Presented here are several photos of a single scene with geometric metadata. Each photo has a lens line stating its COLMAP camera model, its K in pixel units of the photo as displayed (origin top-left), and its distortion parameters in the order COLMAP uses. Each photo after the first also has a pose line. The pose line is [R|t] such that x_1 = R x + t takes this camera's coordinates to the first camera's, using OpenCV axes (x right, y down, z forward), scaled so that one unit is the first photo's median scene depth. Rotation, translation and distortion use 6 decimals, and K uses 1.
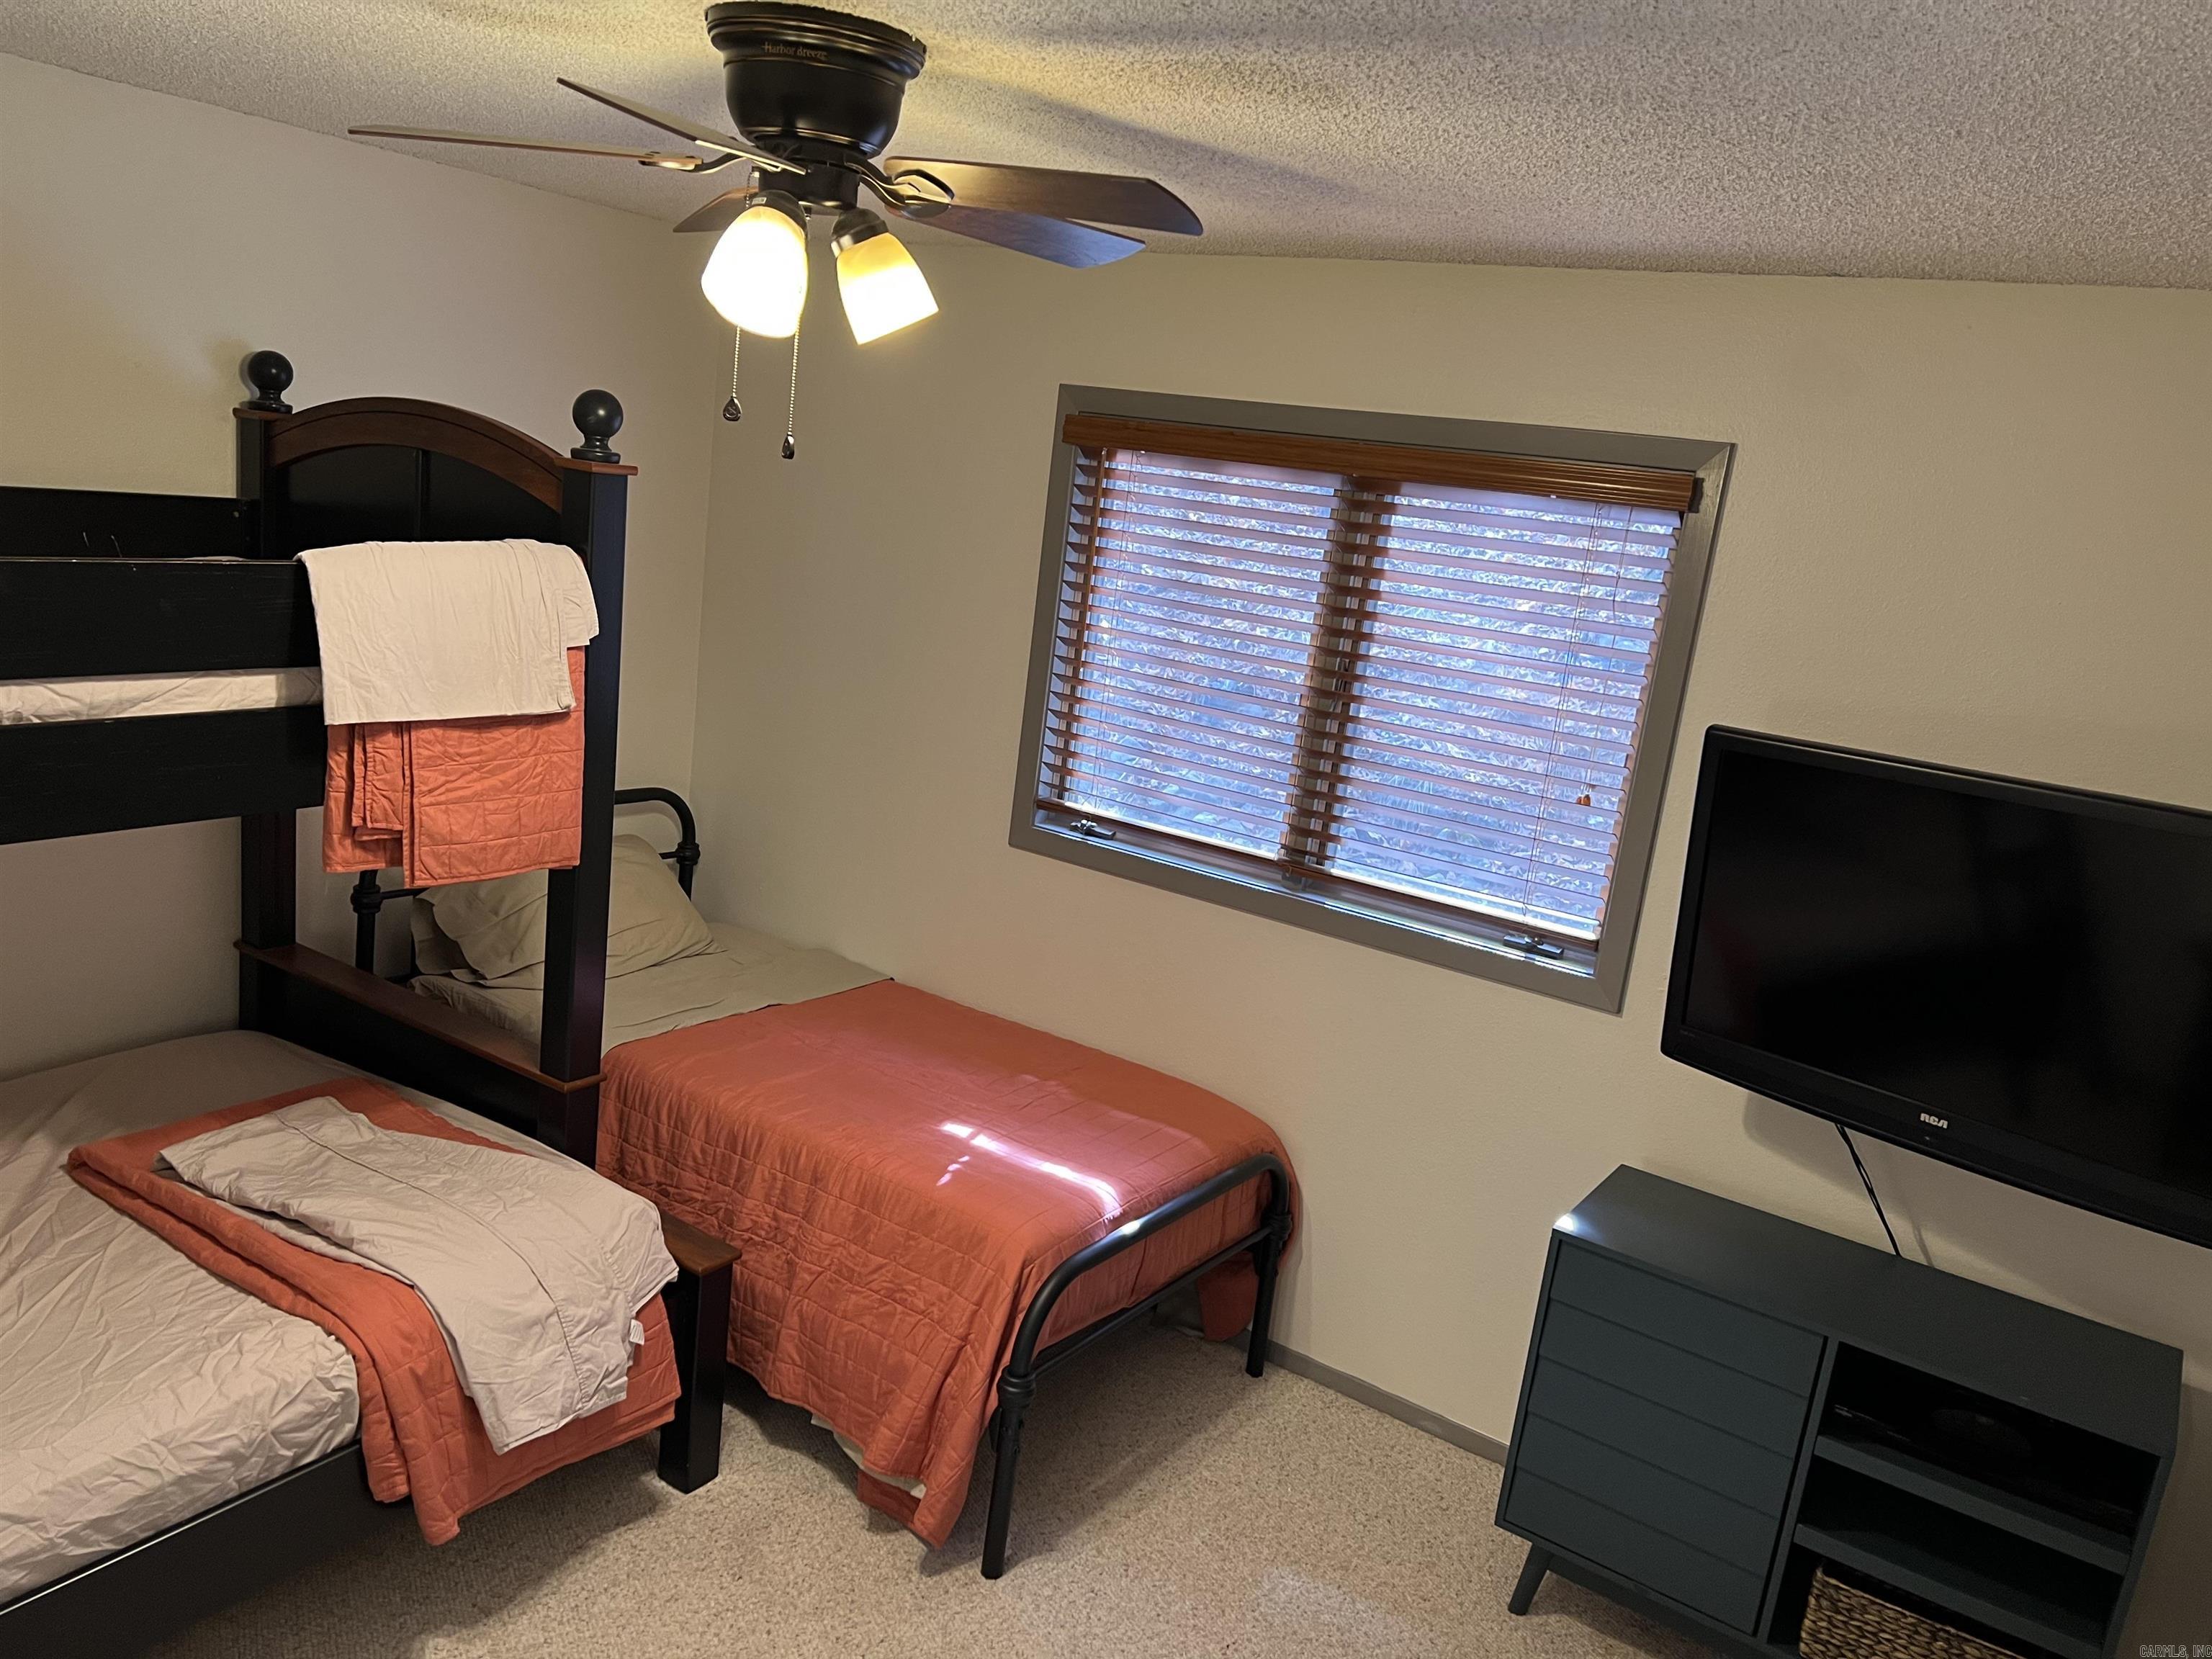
lens RADIAL K [[1633.6, 0, 1115.7], [0, 1633.6, 847.1], [0, 0, 1]] dist [0.047162, -0.057976]
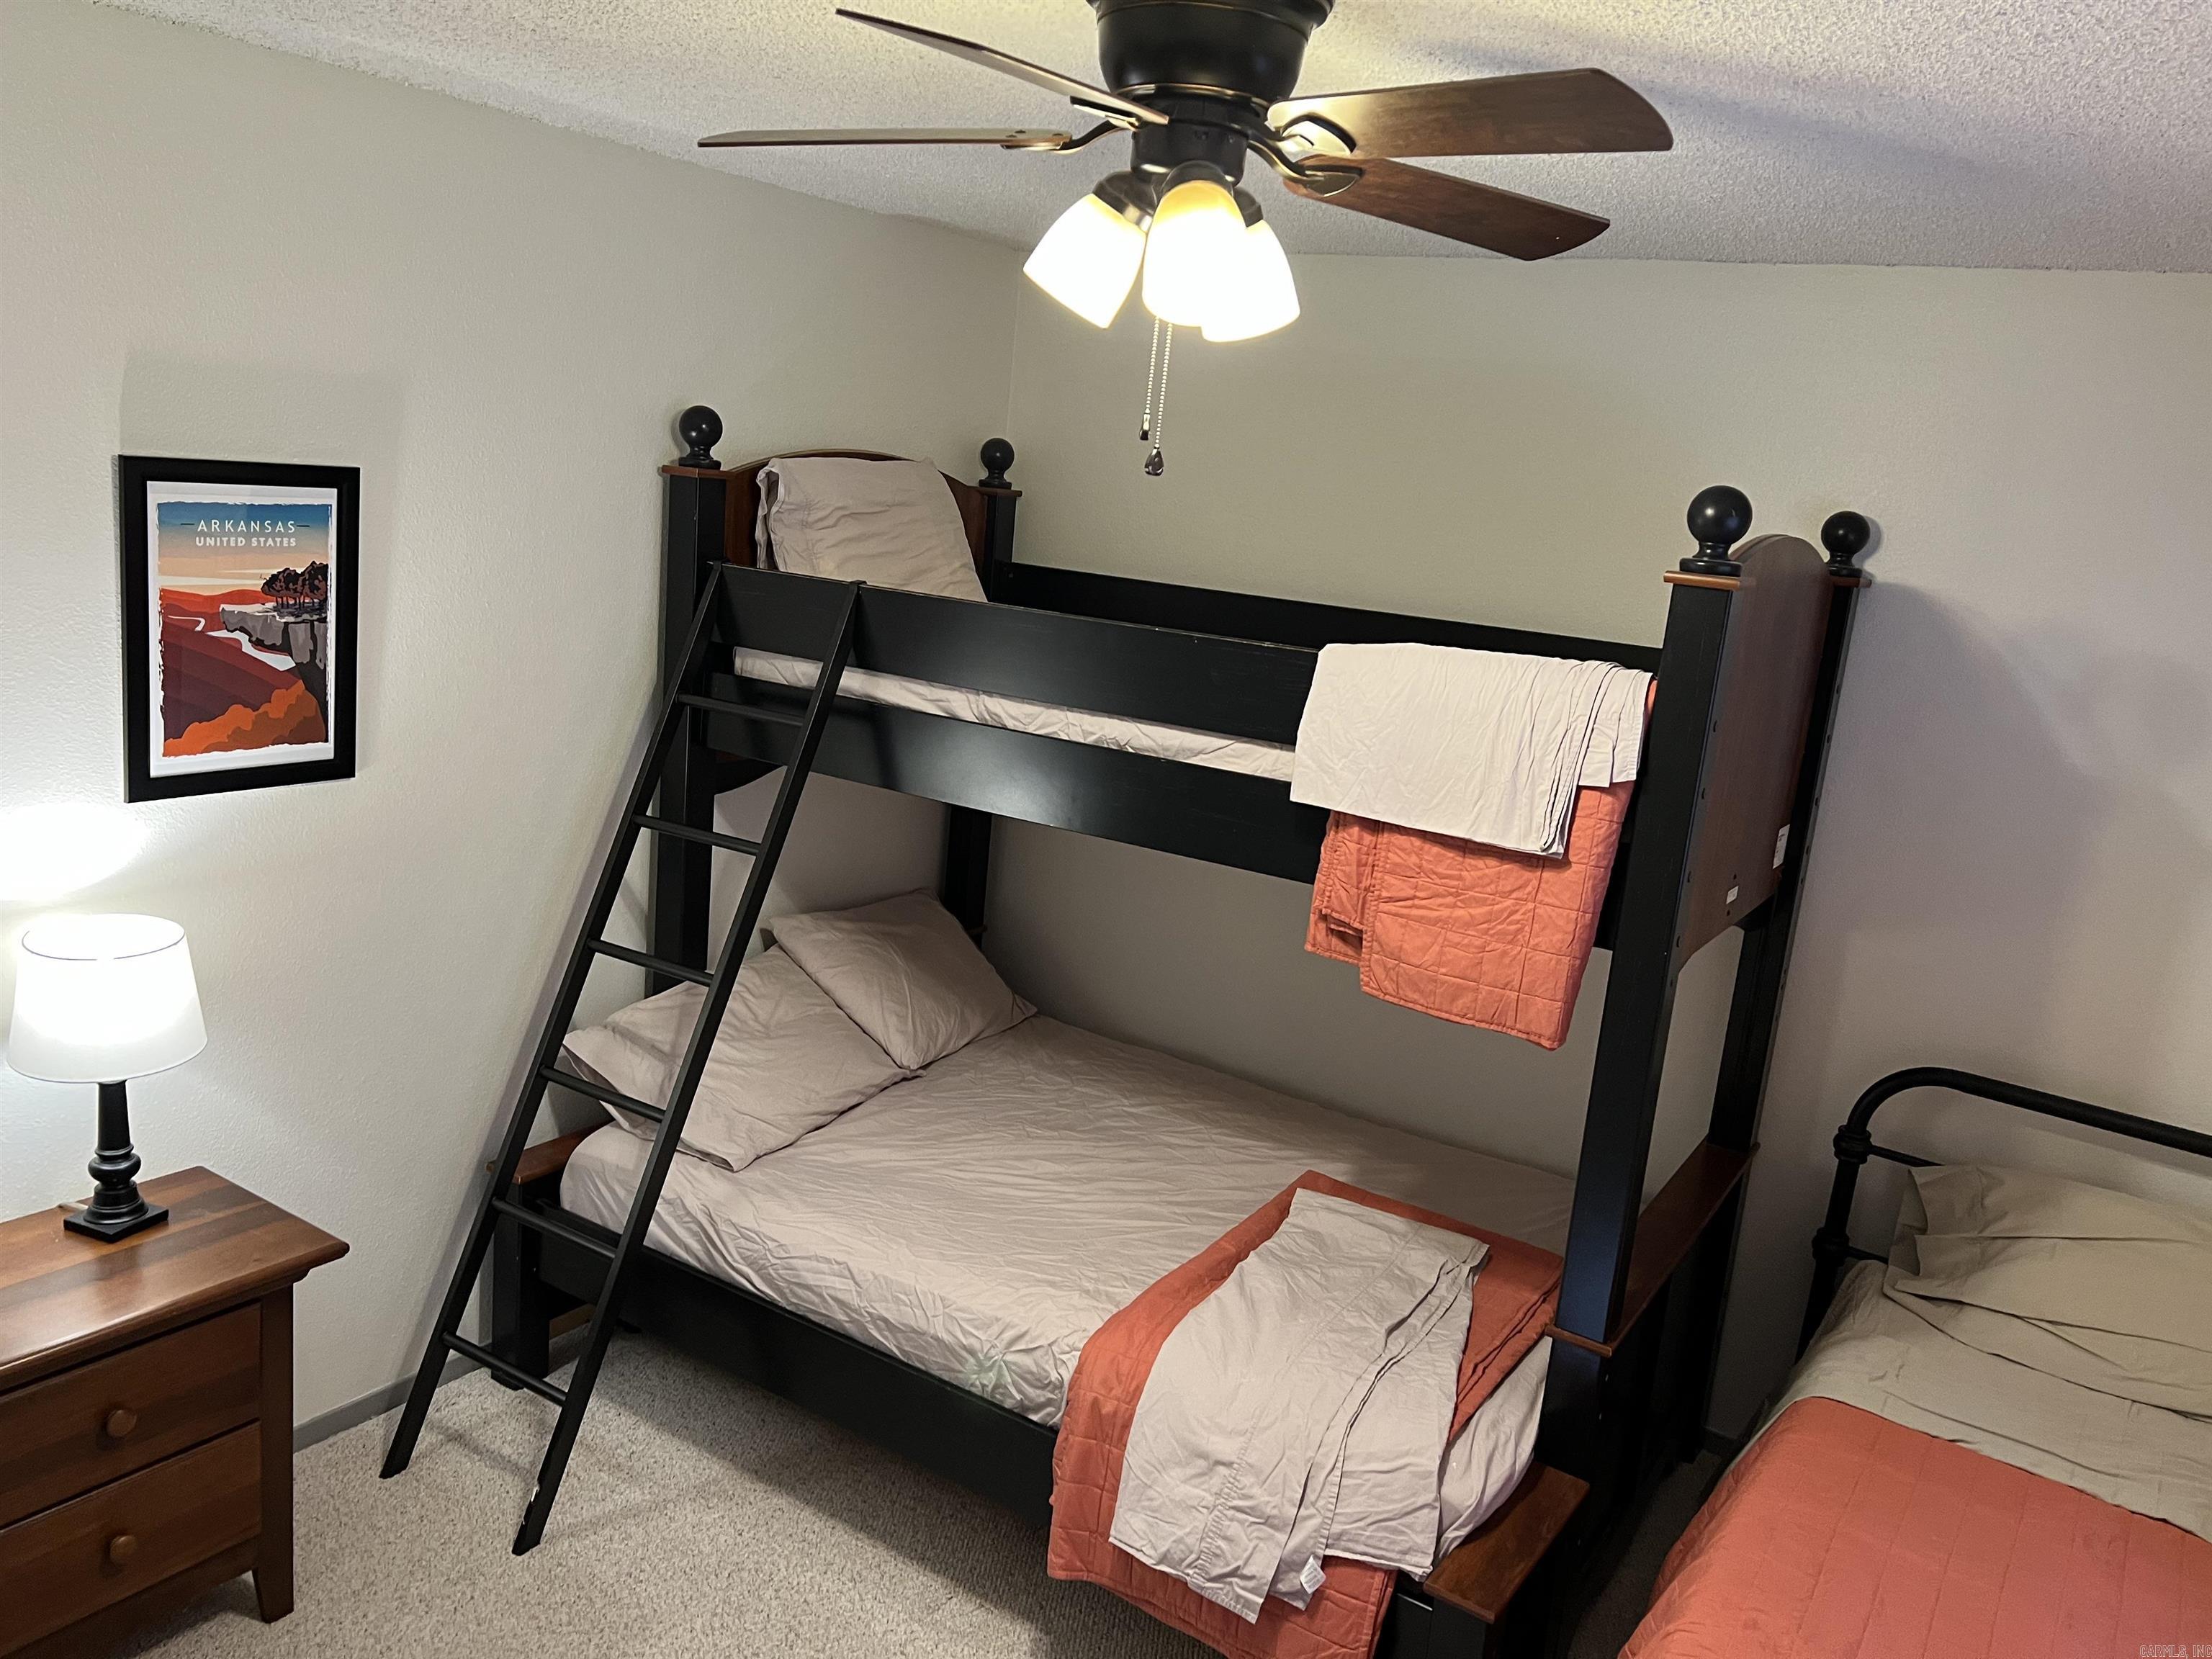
lens RADIAL K [[1724.9, 0, 1103.0], [0, 1724.9, 814.0], [0, 0, 1]] dist [0.245276, -0.635320]
pose [[0.005318, 0.083026, -0.996533, 0.603492], [-0.316705, 0.945387, 0.077074, -0.108547], [0.948509, 0.315197, 0.031322, 0.812721]]
